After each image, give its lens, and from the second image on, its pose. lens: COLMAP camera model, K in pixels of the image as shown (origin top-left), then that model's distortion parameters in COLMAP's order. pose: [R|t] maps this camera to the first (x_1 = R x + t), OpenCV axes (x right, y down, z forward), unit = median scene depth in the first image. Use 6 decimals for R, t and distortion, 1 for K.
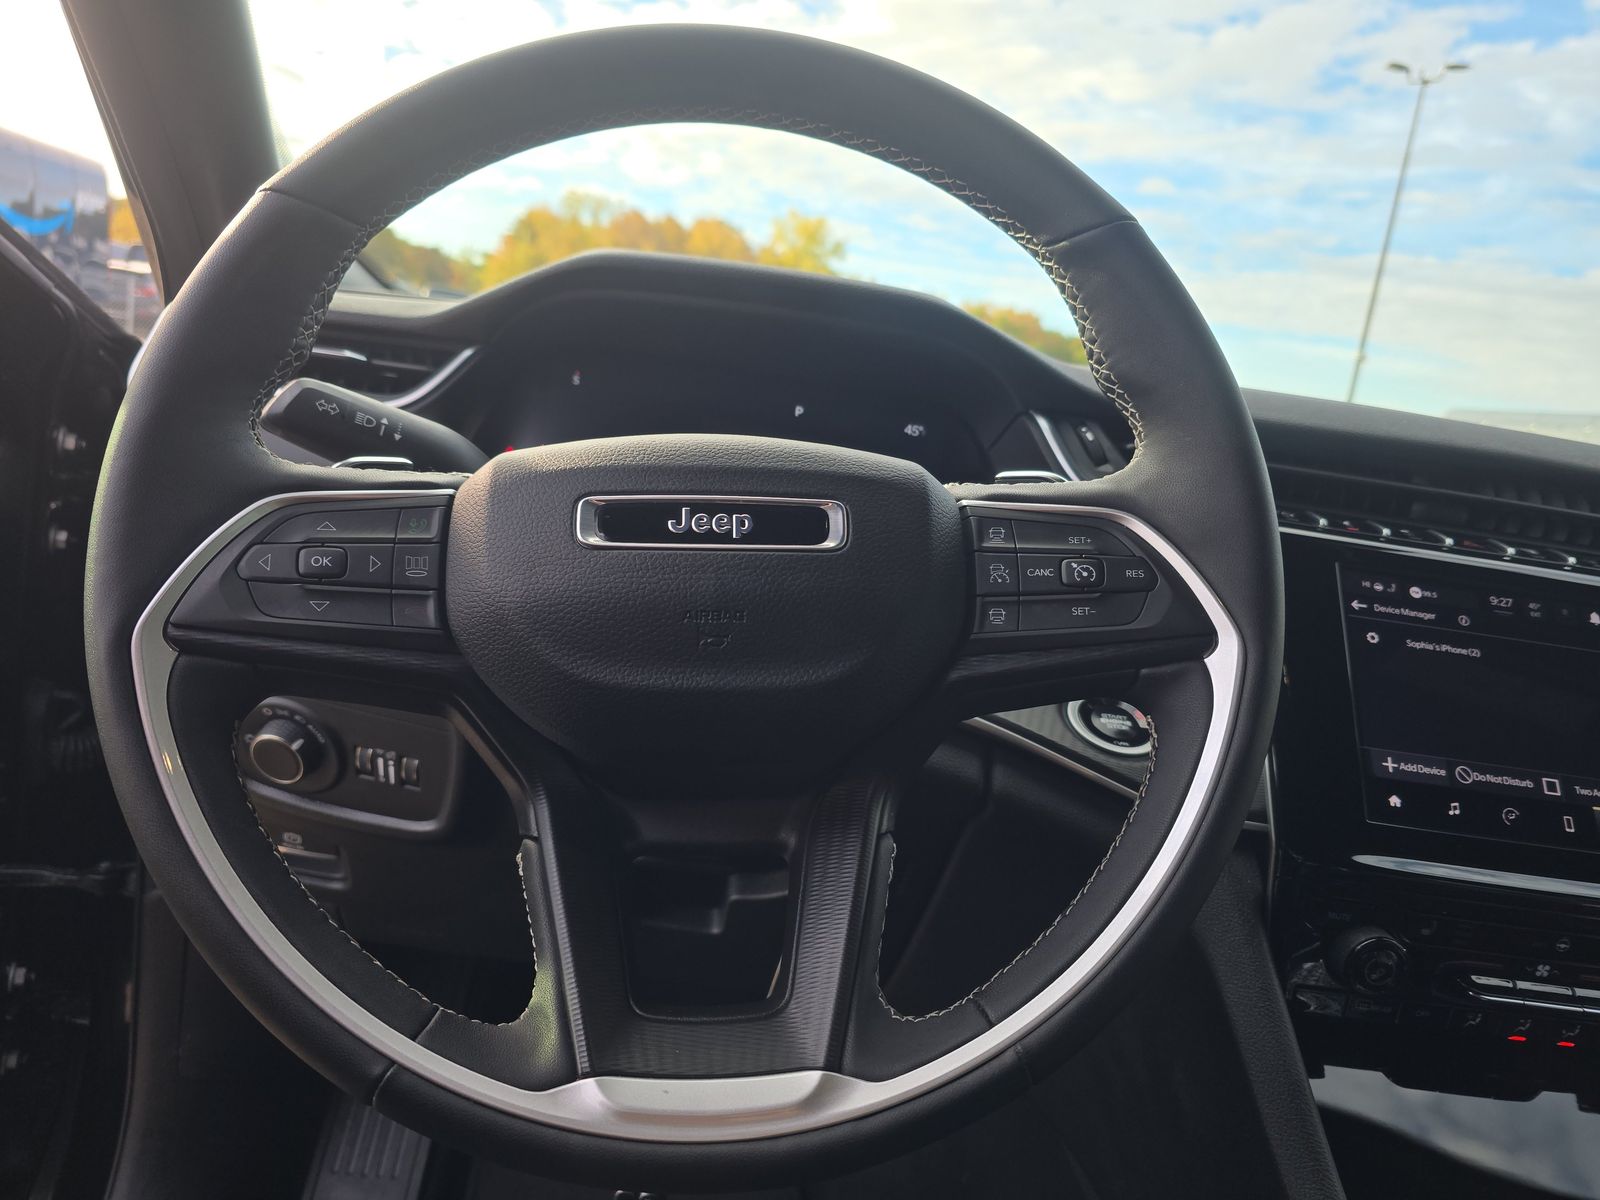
lens RADIAL K [[1065.3, 0, 800.0], [0, 1065.3, 600.0], [0, 0, 1]] dist [0.042500, -0.039340]
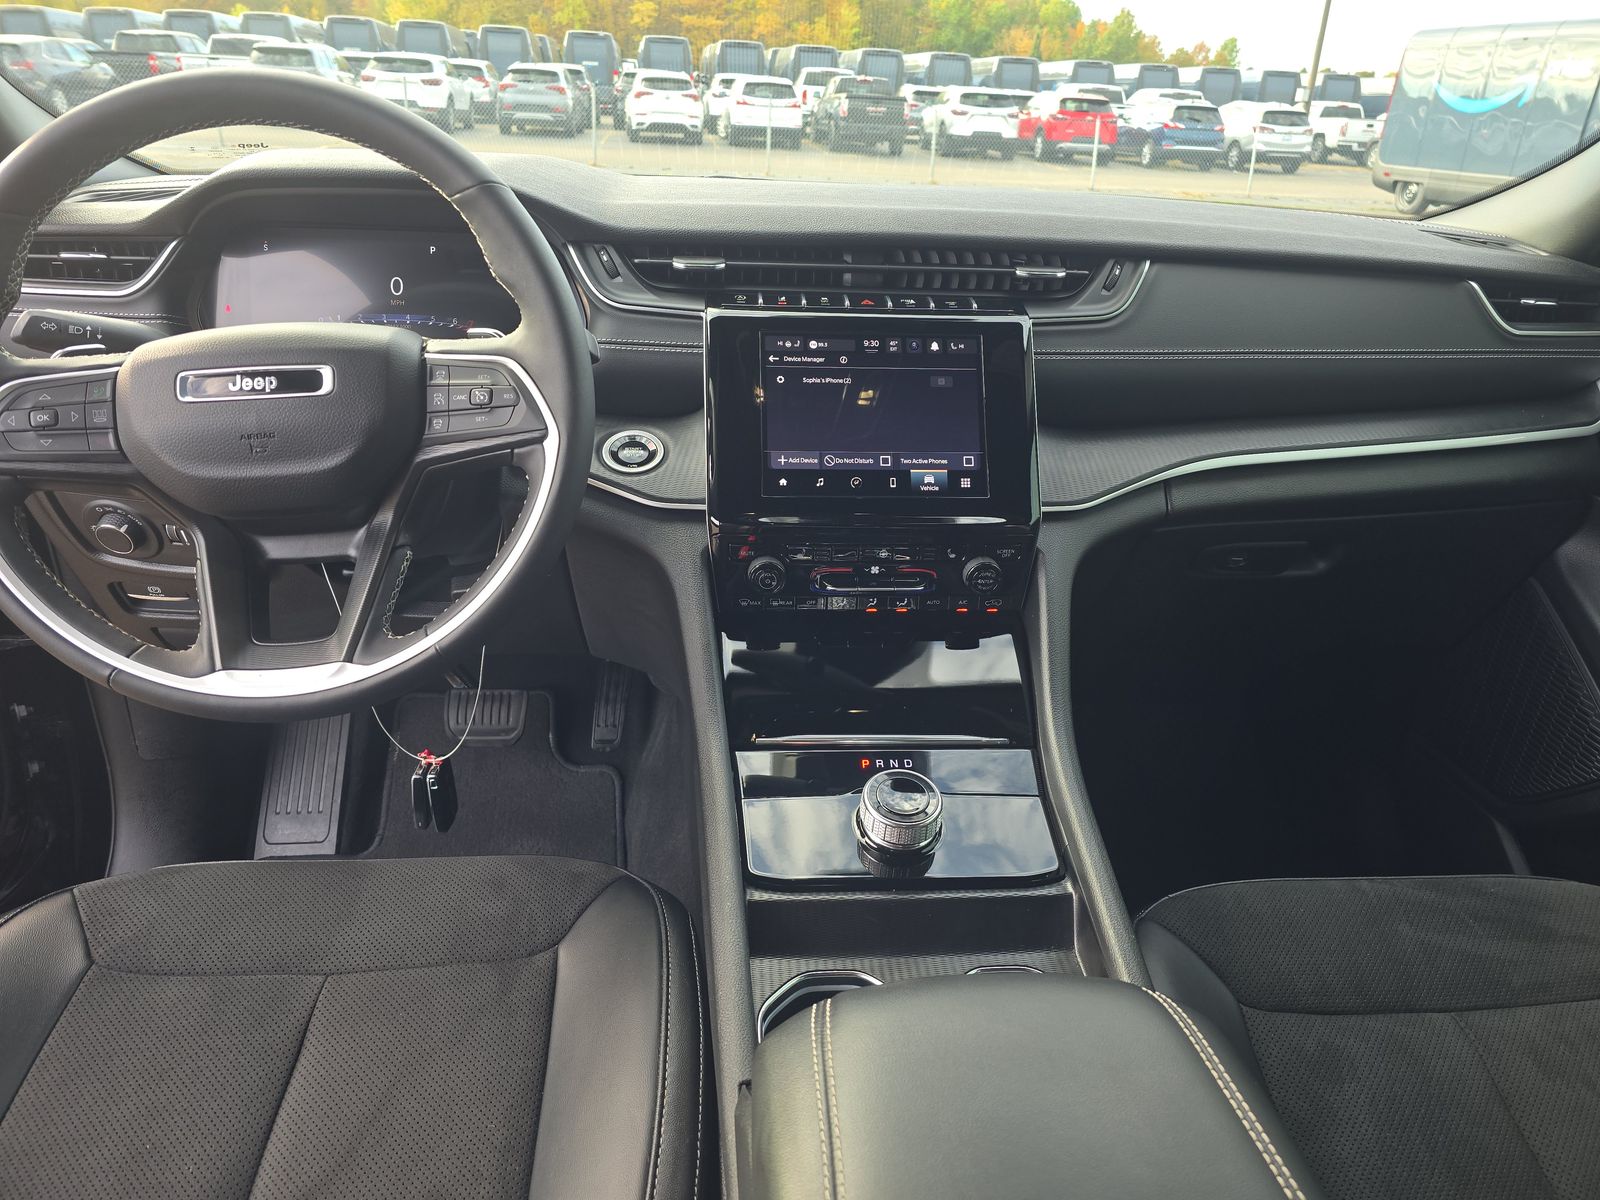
lens RADIAL K [[1062.5, 0, 802.9], [0, 1062.5, 563.8], [0, 0, 1]] dist [0.077106, -0.085601]
pose [[0.992584, -0.120526, -0.015837, 0.556567], [0.120949, 0.966096, 0.228102, -0.055117], [-0.012192, -0.228326, 0.973508, -0.567528]]
